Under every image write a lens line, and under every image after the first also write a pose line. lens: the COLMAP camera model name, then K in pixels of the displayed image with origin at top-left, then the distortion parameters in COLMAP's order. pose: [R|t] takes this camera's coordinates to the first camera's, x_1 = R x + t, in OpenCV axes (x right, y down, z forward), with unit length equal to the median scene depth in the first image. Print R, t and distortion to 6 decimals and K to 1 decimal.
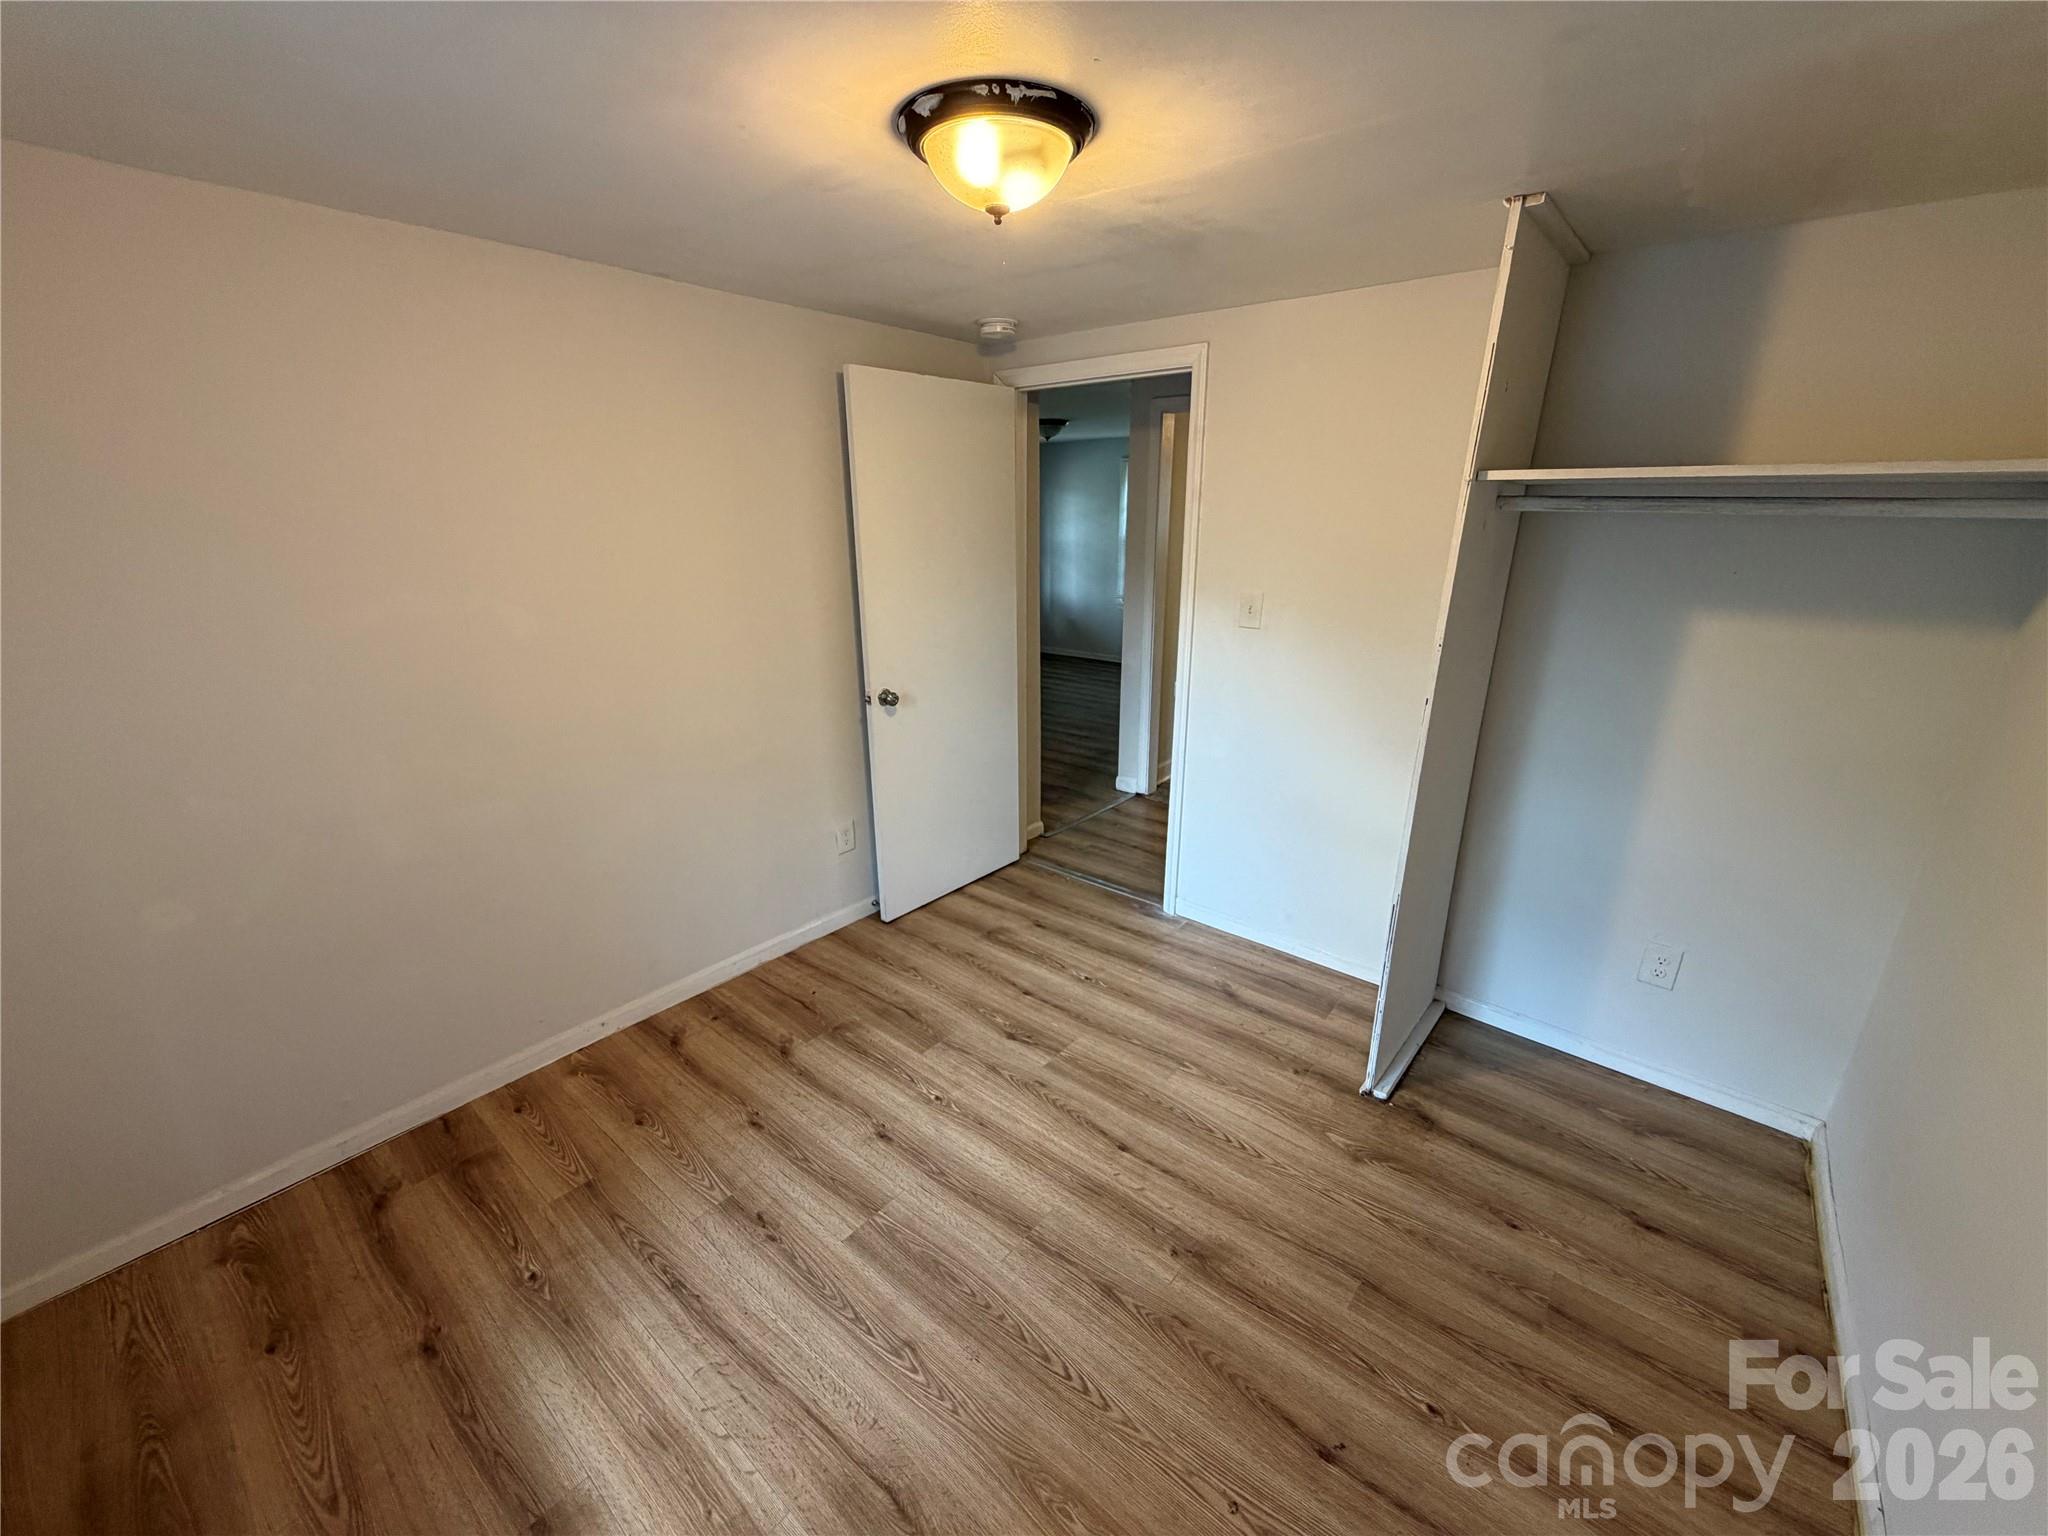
lens RADIAL K [[822.4, 0, 1028.0], [0, 822.4, 770.2], [0, 0, 1]] dist [0.000232, -0.000106]
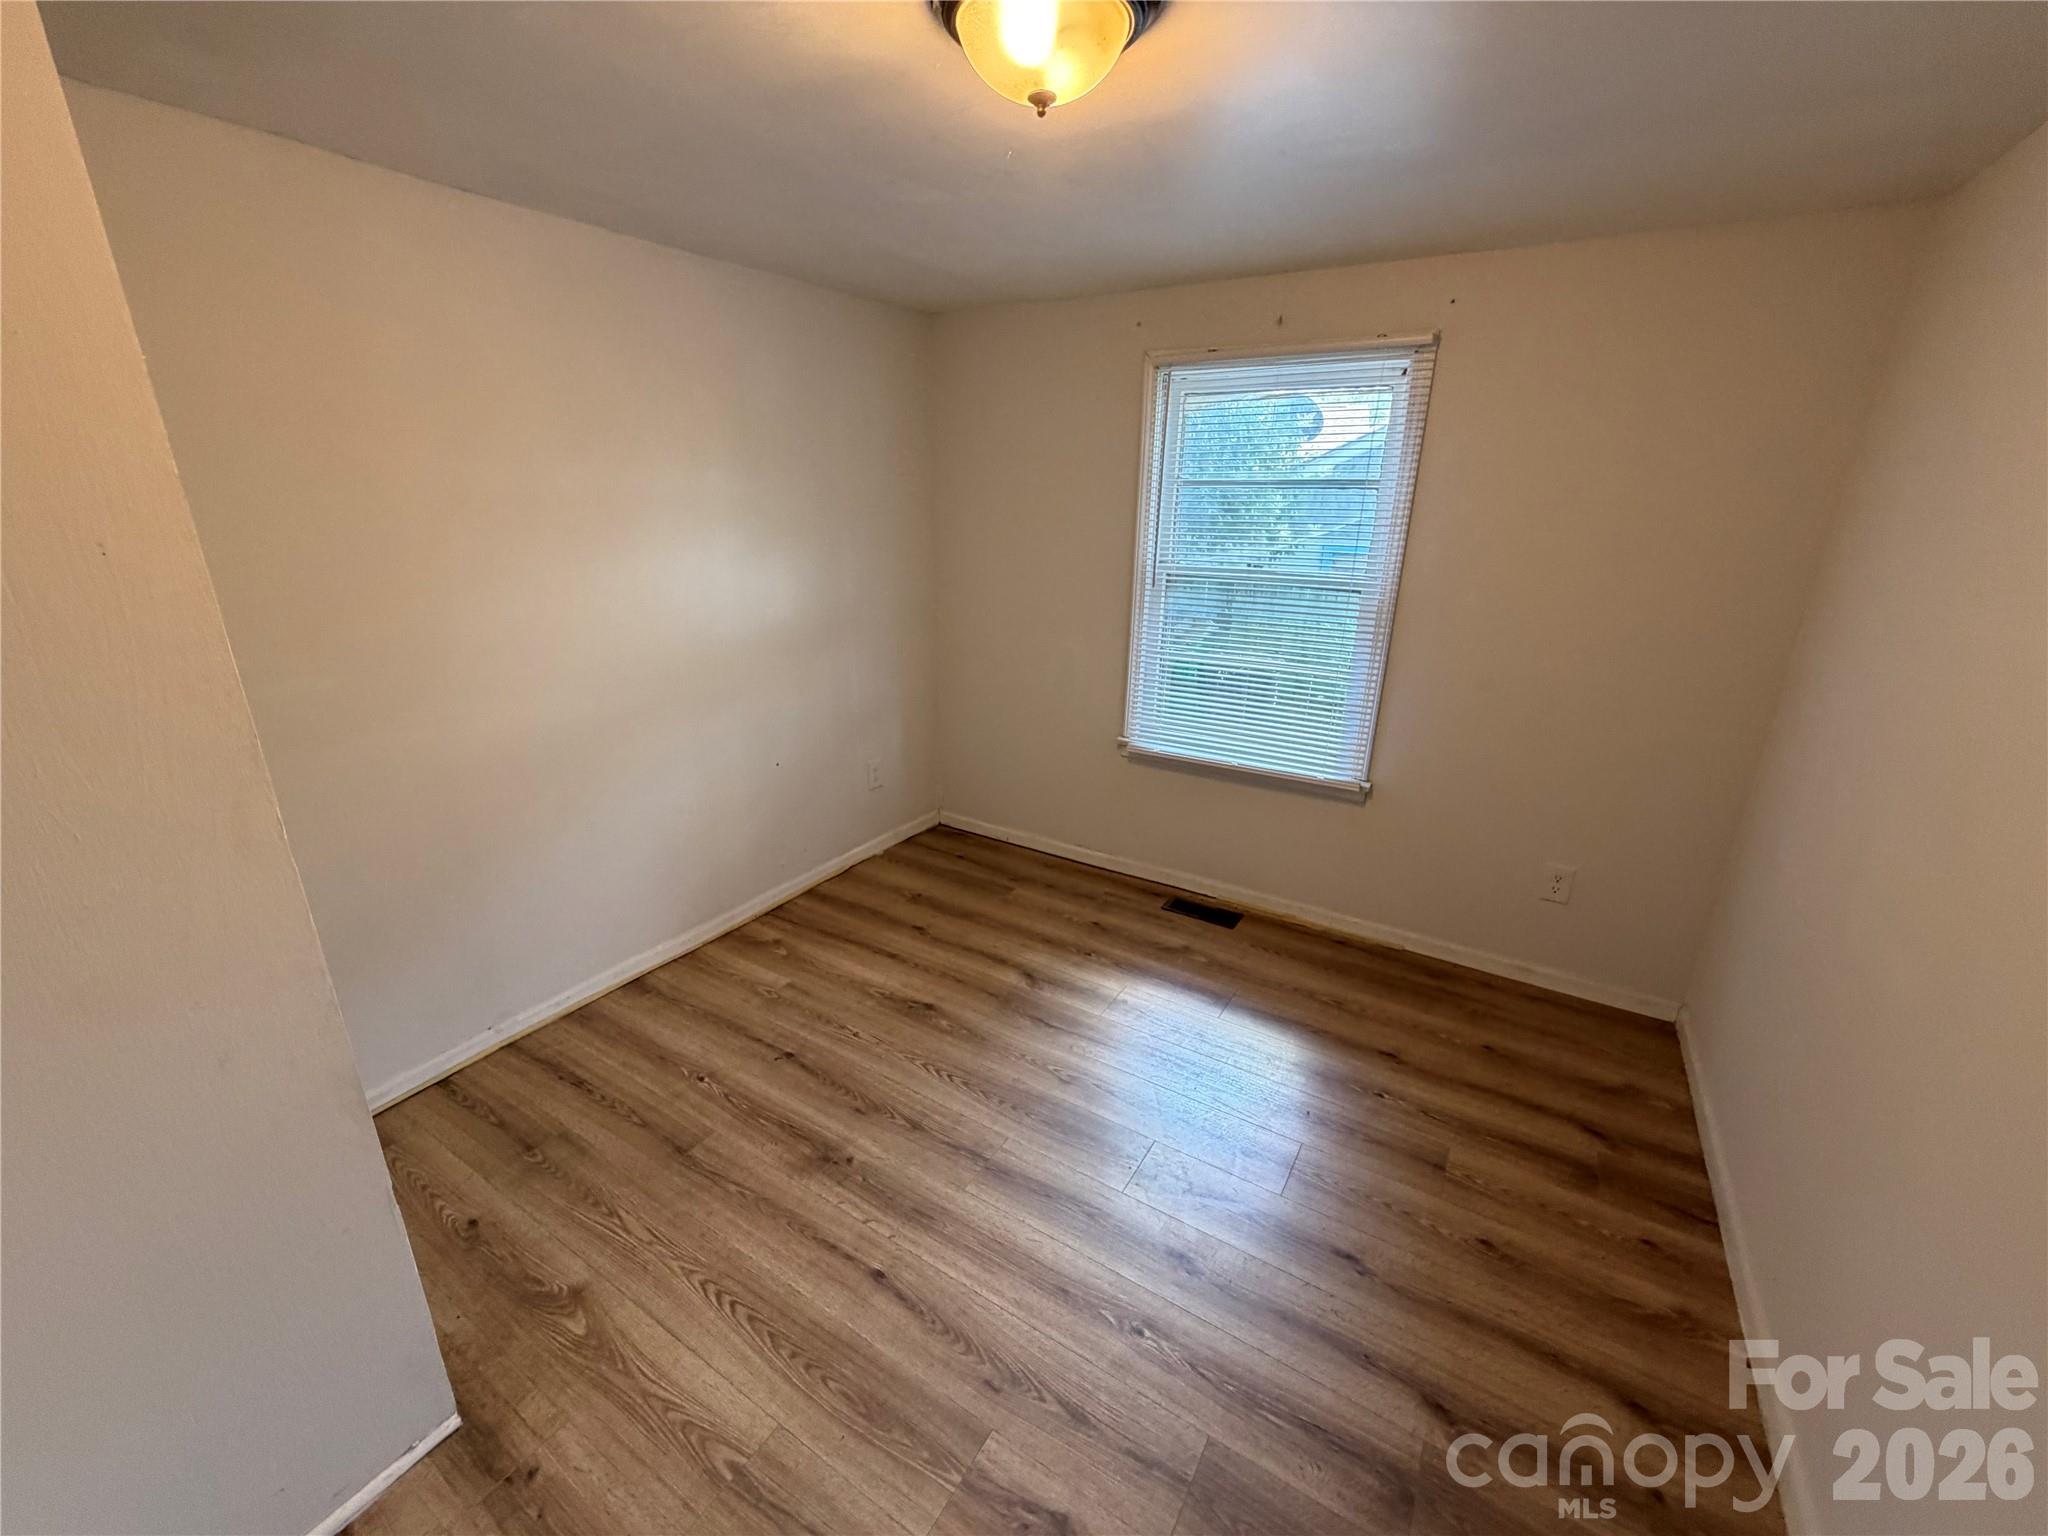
lens RADIAL K [[822.4, 0, 1012.3], [0, 822.4, 756.6], [0, 0, 1]] dist [0.000232, -0.000106]
pose [[-0.993402, 0.019943, -0.112938, 0.070389], [-0.049735, 0.812435, 0.580927, -0.428508], [0.103341, 0.582711, -0.806082, 1.424132]]
